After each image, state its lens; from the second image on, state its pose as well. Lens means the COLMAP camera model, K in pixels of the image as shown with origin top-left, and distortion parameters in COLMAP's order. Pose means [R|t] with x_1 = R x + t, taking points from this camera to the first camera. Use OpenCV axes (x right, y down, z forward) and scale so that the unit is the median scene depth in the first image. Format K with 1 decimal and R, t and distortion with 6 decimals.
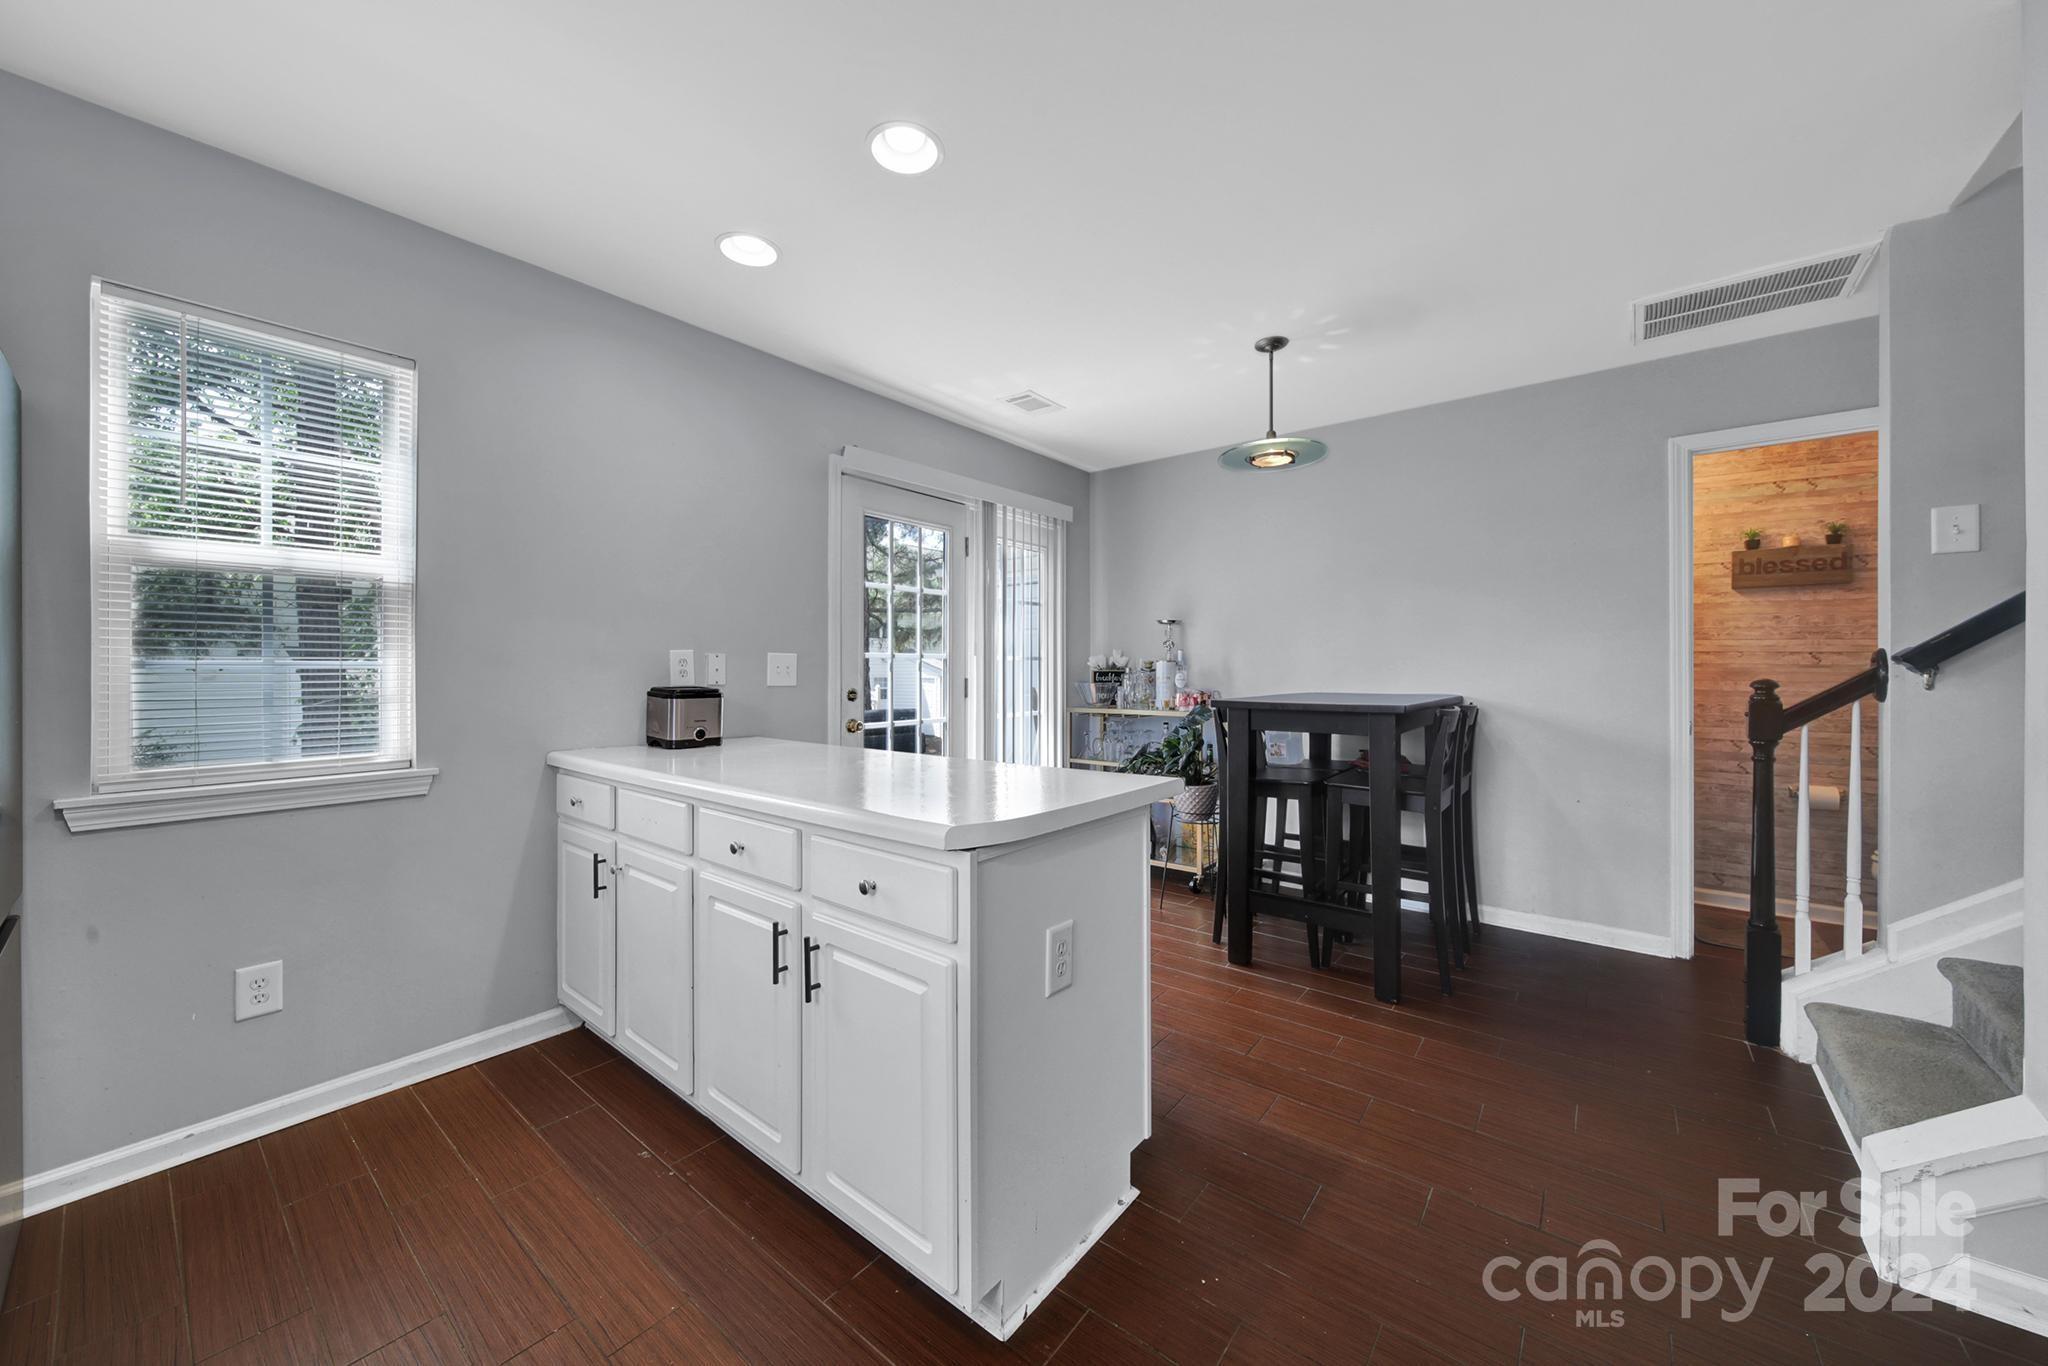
lens RADIAL K [[747.1, 0, 999.3], [0, 747.1, 666.8], [0, 0, 1]] dist [-0.000422, -0.000172]
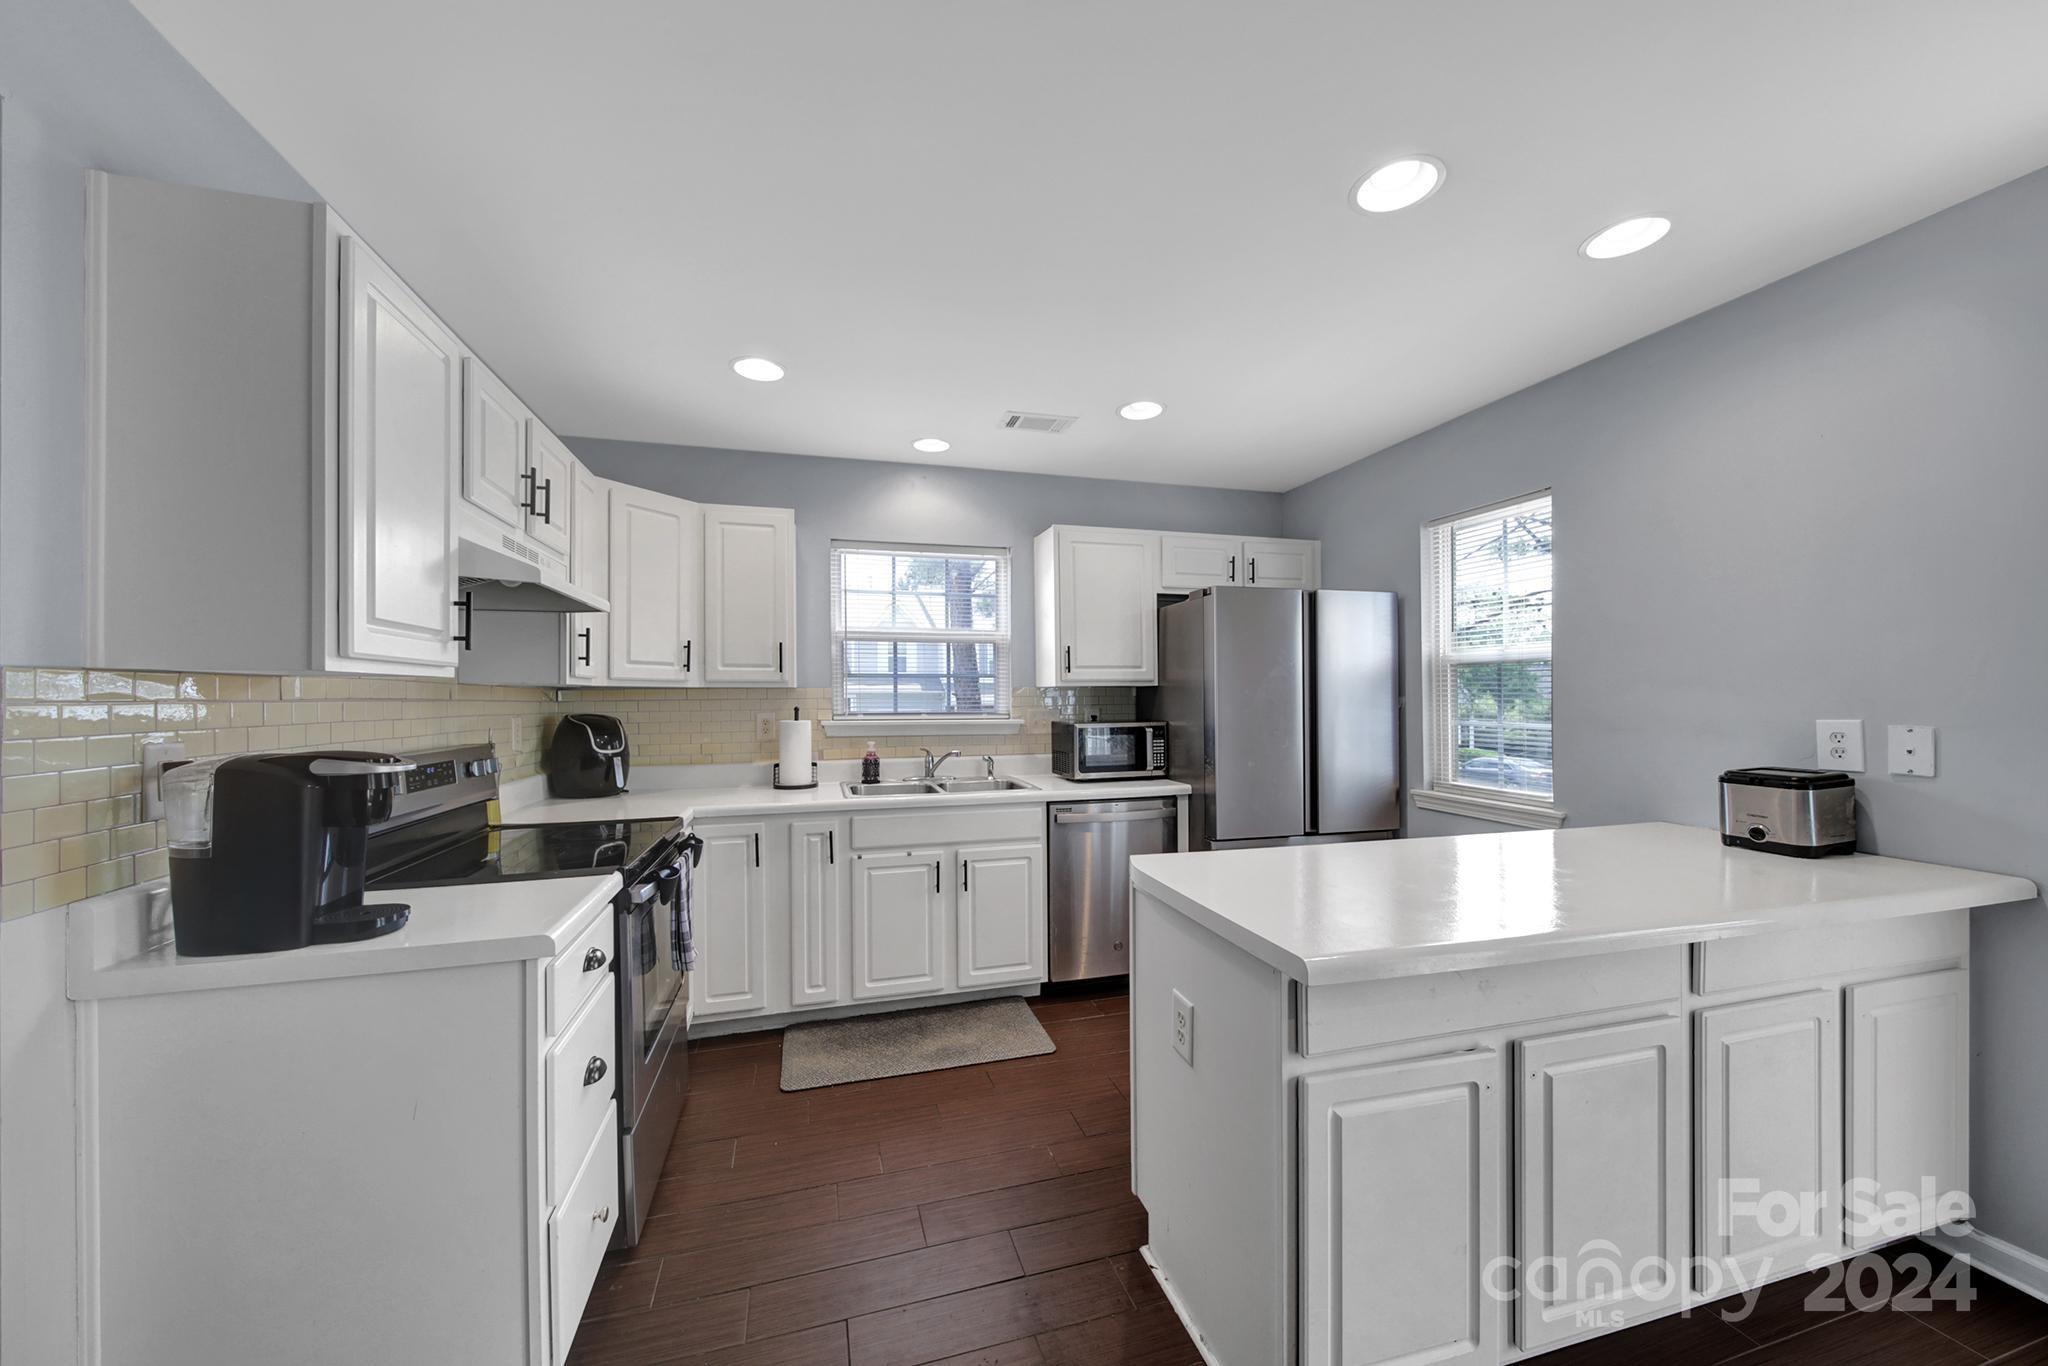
lens RADIAL K [[727.4, 0, 1025.5], [0, 727.4, 691.9], [0, 0, 1]] dist [0.000347, -0.000580]
pose [[-0.564240, 0.000256, -0.825611, 0.738664], [0.006892, 0.999967, -0.004401, -0.064616], [0.825582, -0.008174, -0.564222, 0.961289]]
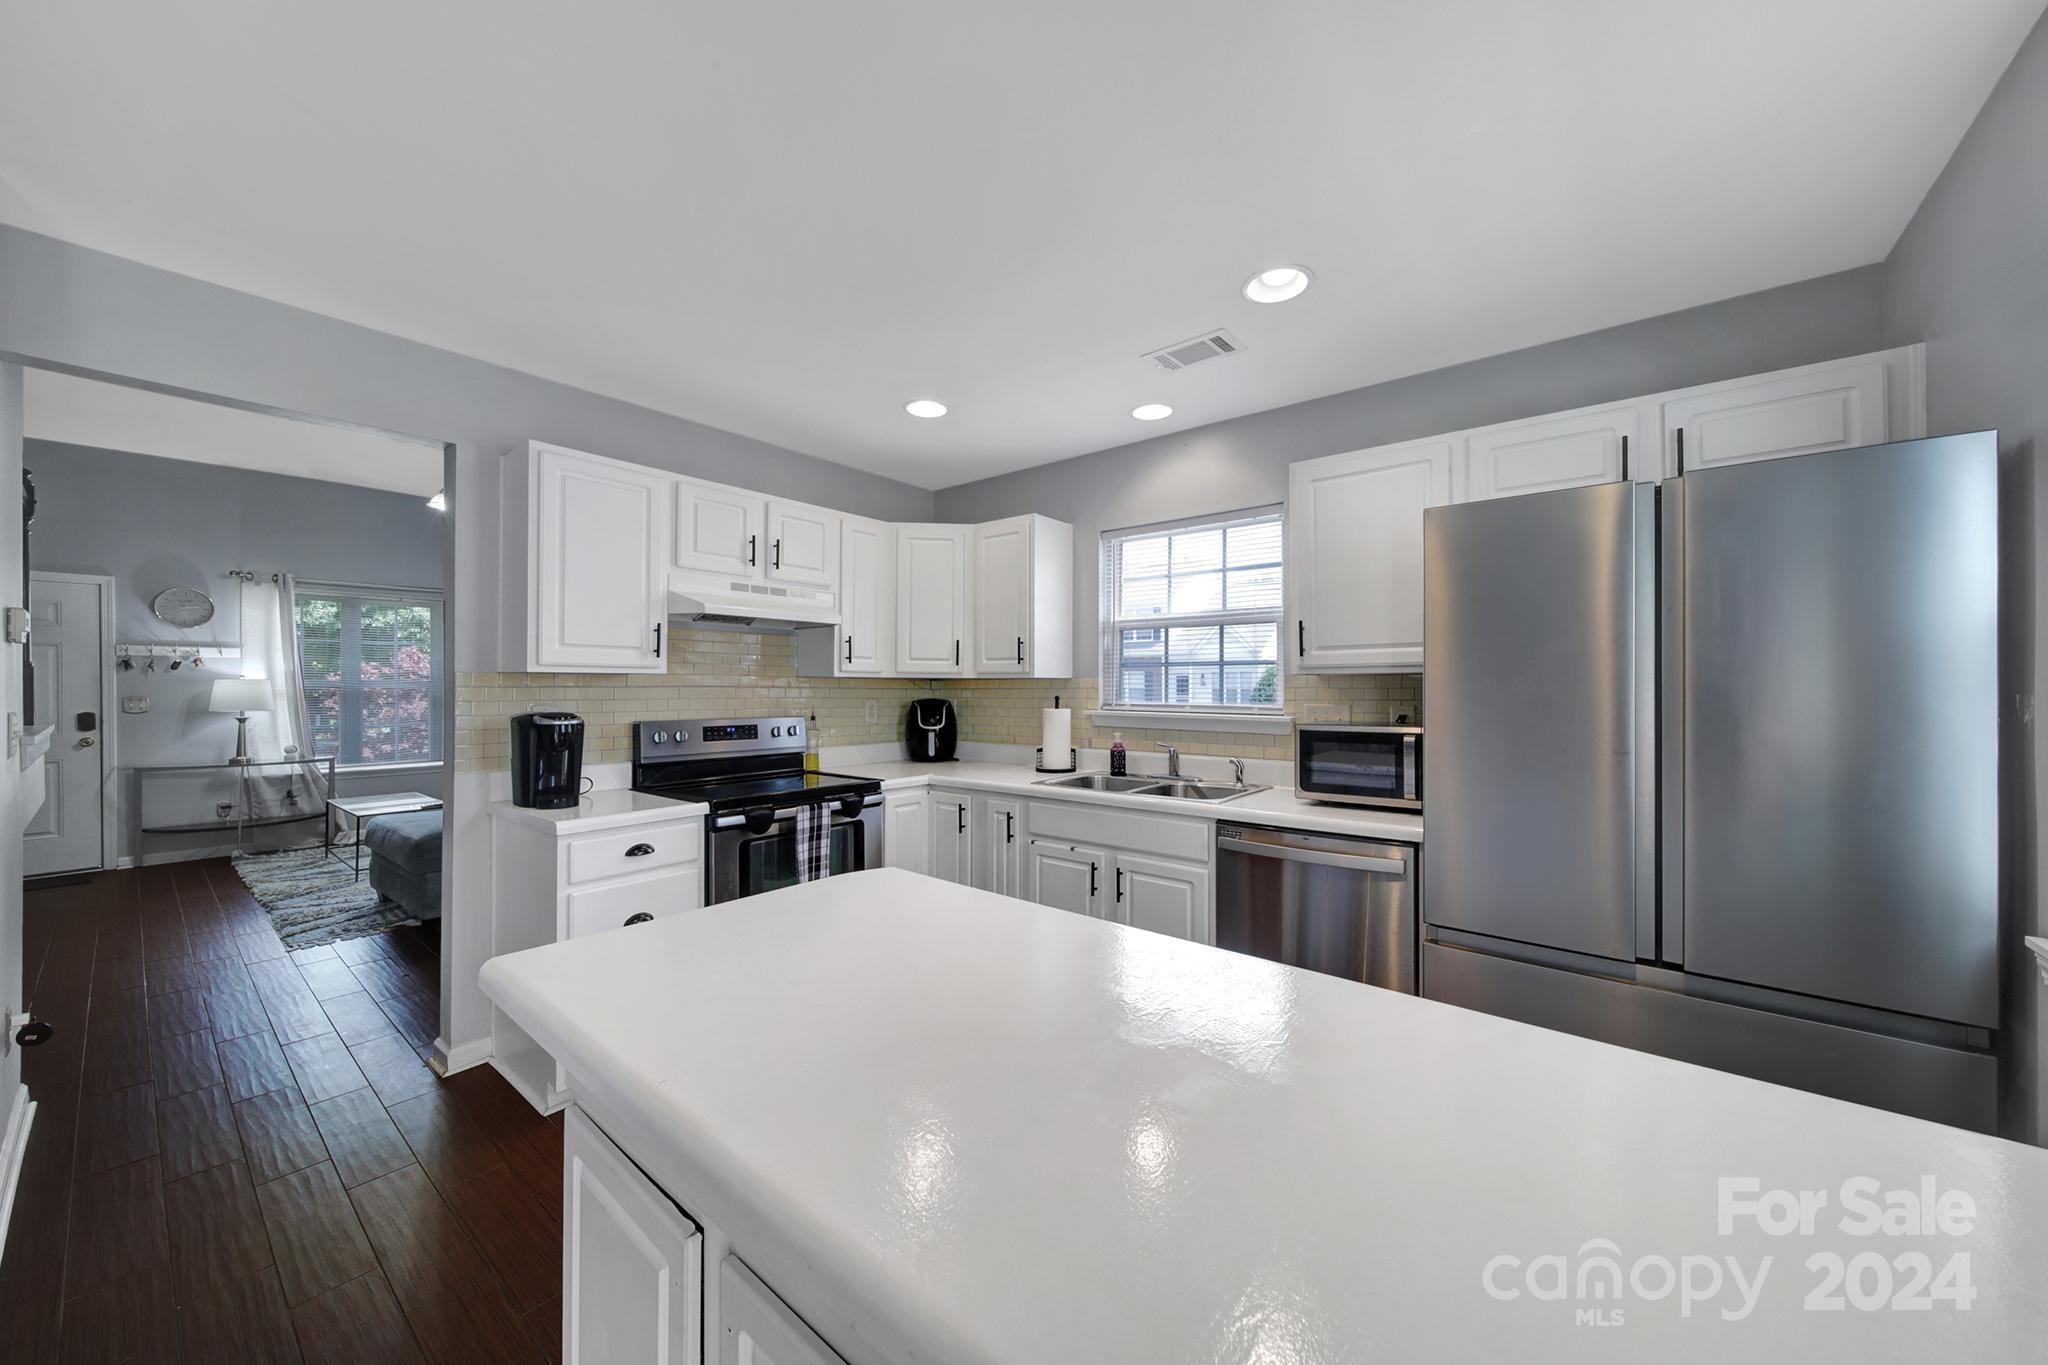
lens RADIAL K [[731.8, 0, 1024.0], [0, 731.8, 682.5], [0, 0, 1]] dist [0.002656, -0.000288]
pose [[-0.999845, 0.002221, -0.017487, -0.161177], [0.002322, 0.999981, -0.005788, -0.063816], [0.017474, -0.005827, -0.999830, 1.346113]]
